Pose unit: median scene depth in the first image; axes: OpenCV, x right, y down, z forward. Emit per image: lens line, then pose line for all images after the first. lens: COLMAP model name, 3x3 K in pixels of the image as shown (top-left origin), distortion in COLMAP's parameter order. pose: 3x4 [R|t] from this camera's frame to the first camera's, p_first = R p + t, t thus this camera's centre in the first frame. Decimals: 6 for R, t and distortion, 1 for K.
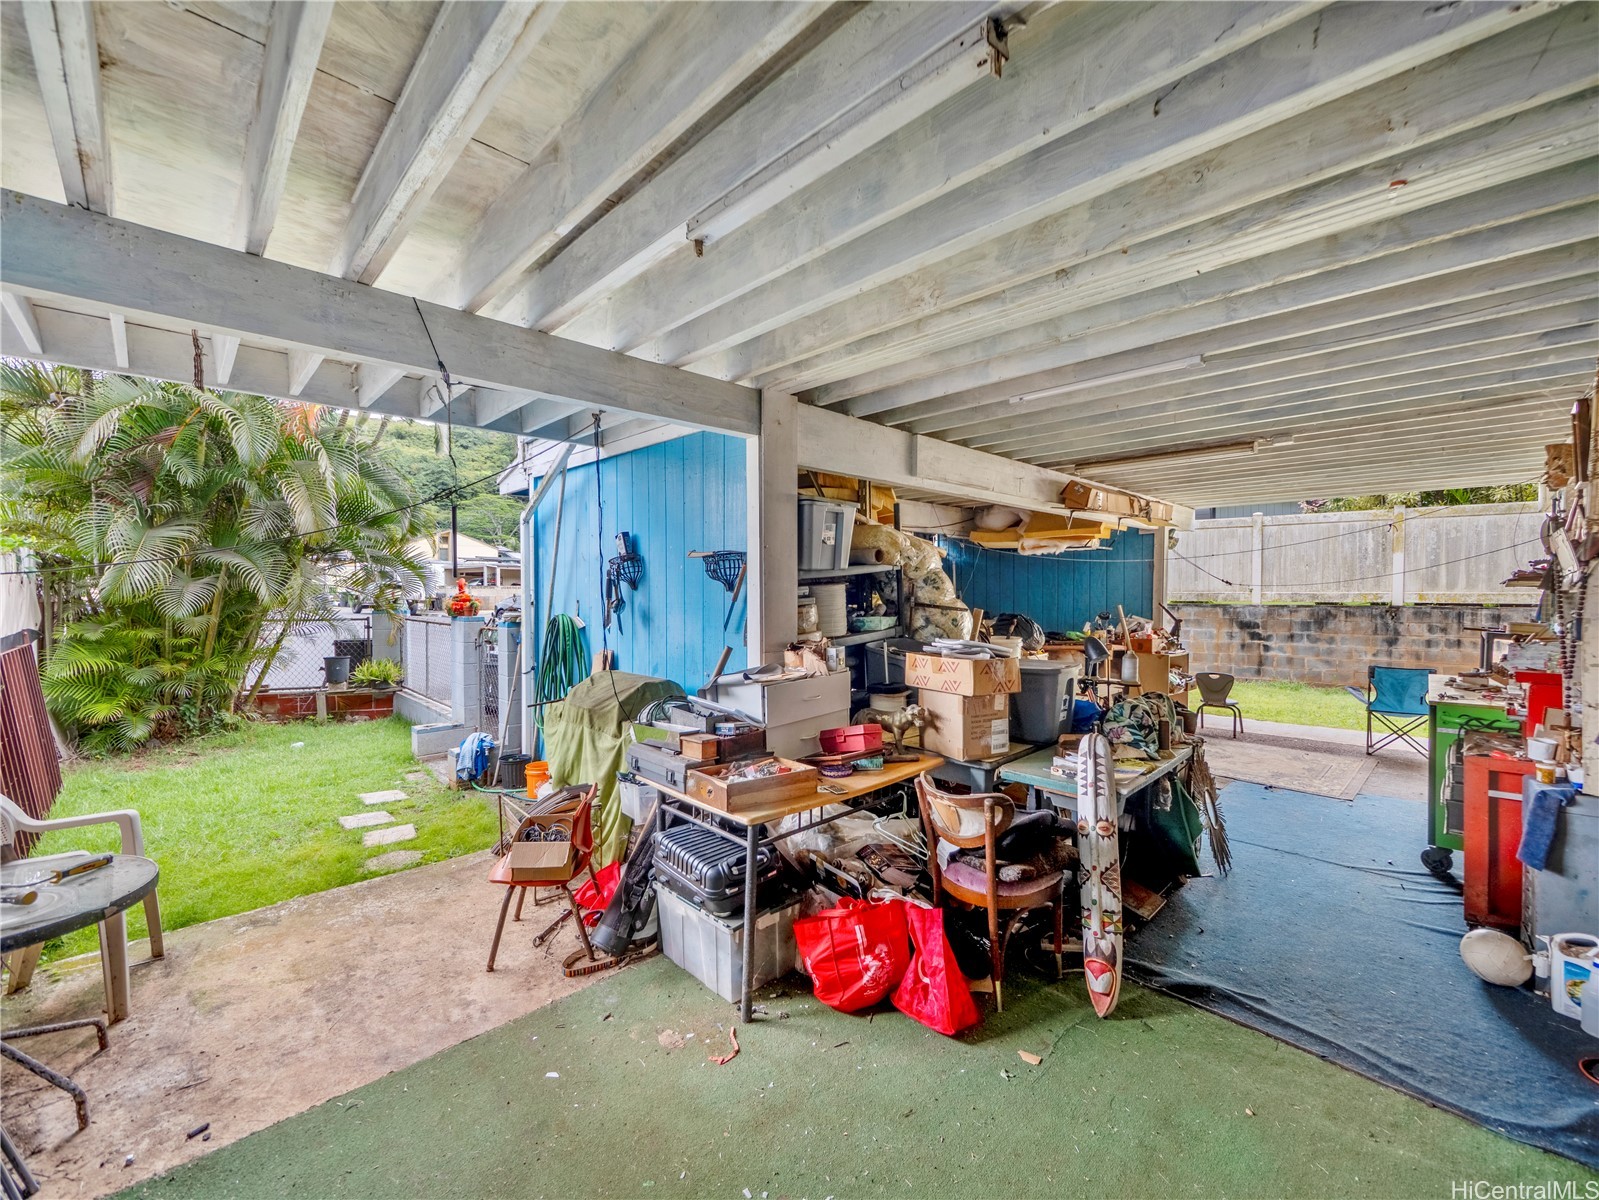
lens RADIAL K [[665.3, 0, 802.0], [0, 665.3, 607.2], [0, 0, 1]] dist [-0.006725, 0.000350]
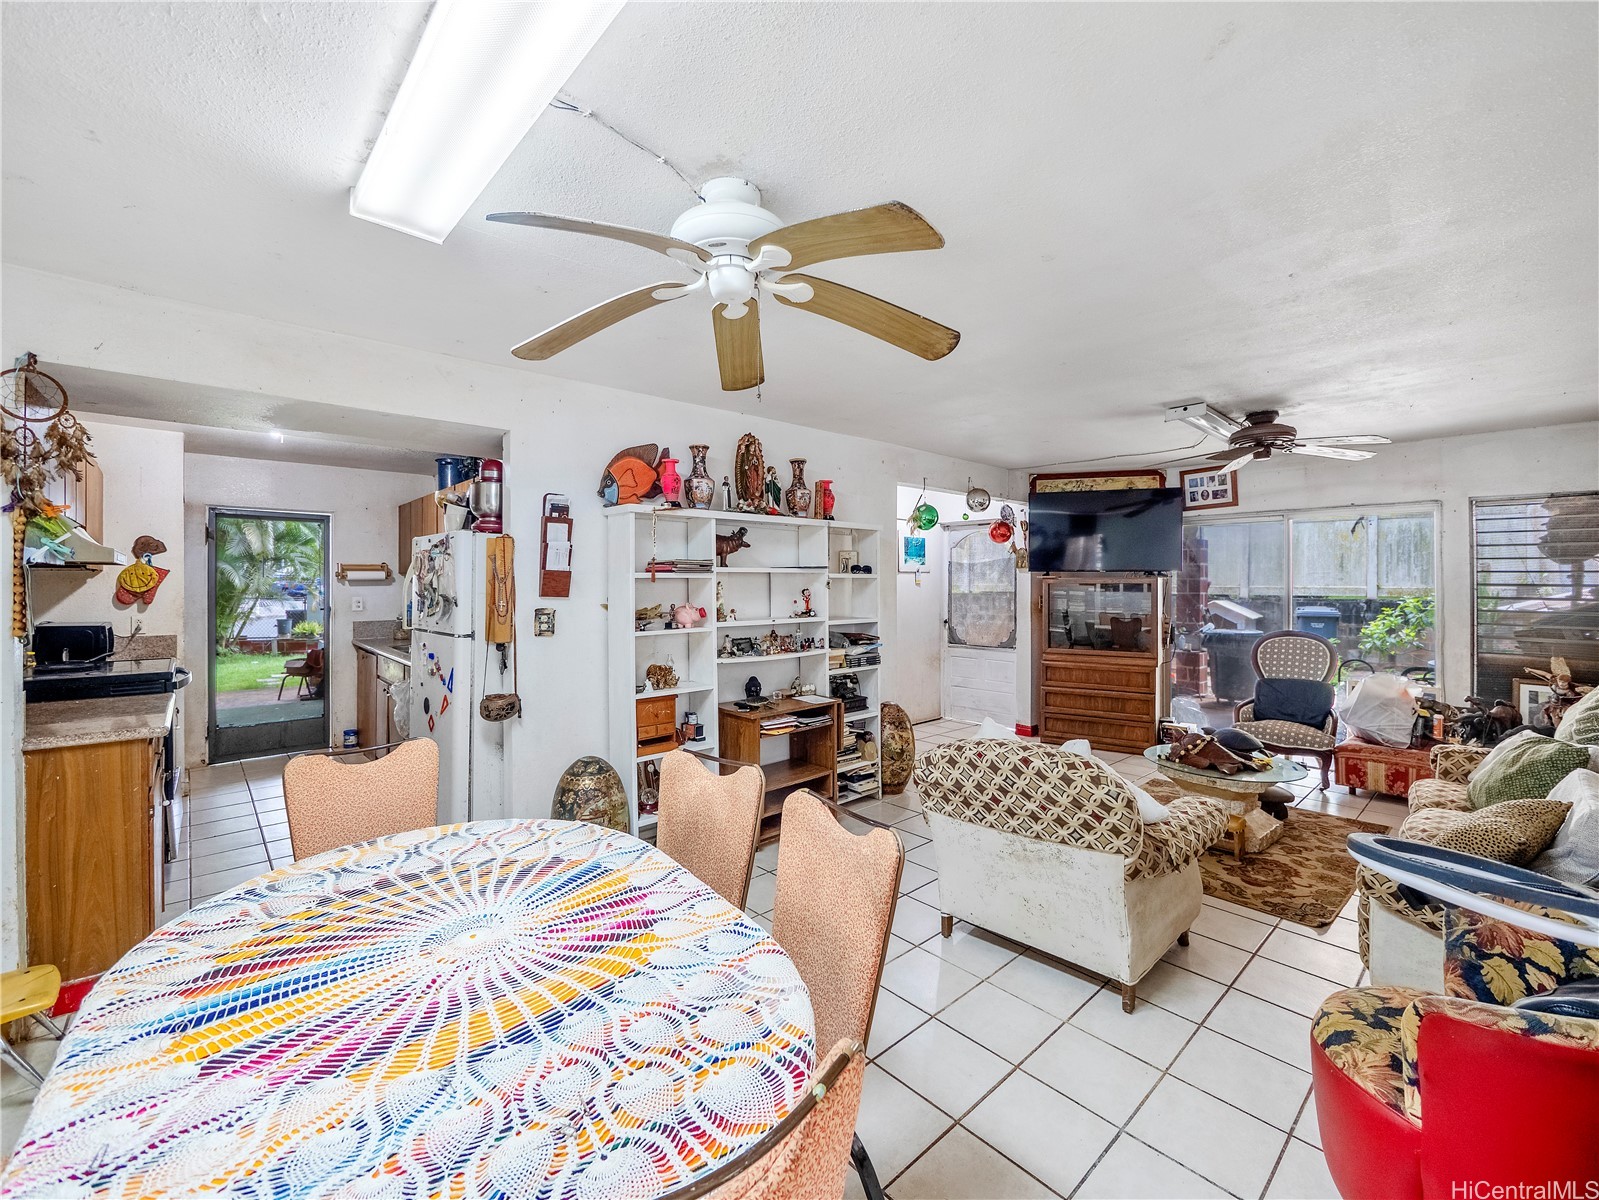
lens RADIAL K [[665.3, 0, 784.6], [0, 665.3, 584.4], [0, 0, 1]] dist [-0.006725, 0.000350]
pose [[0.998930, 0.002590, -0.046165, 0.802718], [-0.003515, 0.999795, -0.019964, 0.014725], [0.046104, 0.020105, 0.998734, -0.790540]]
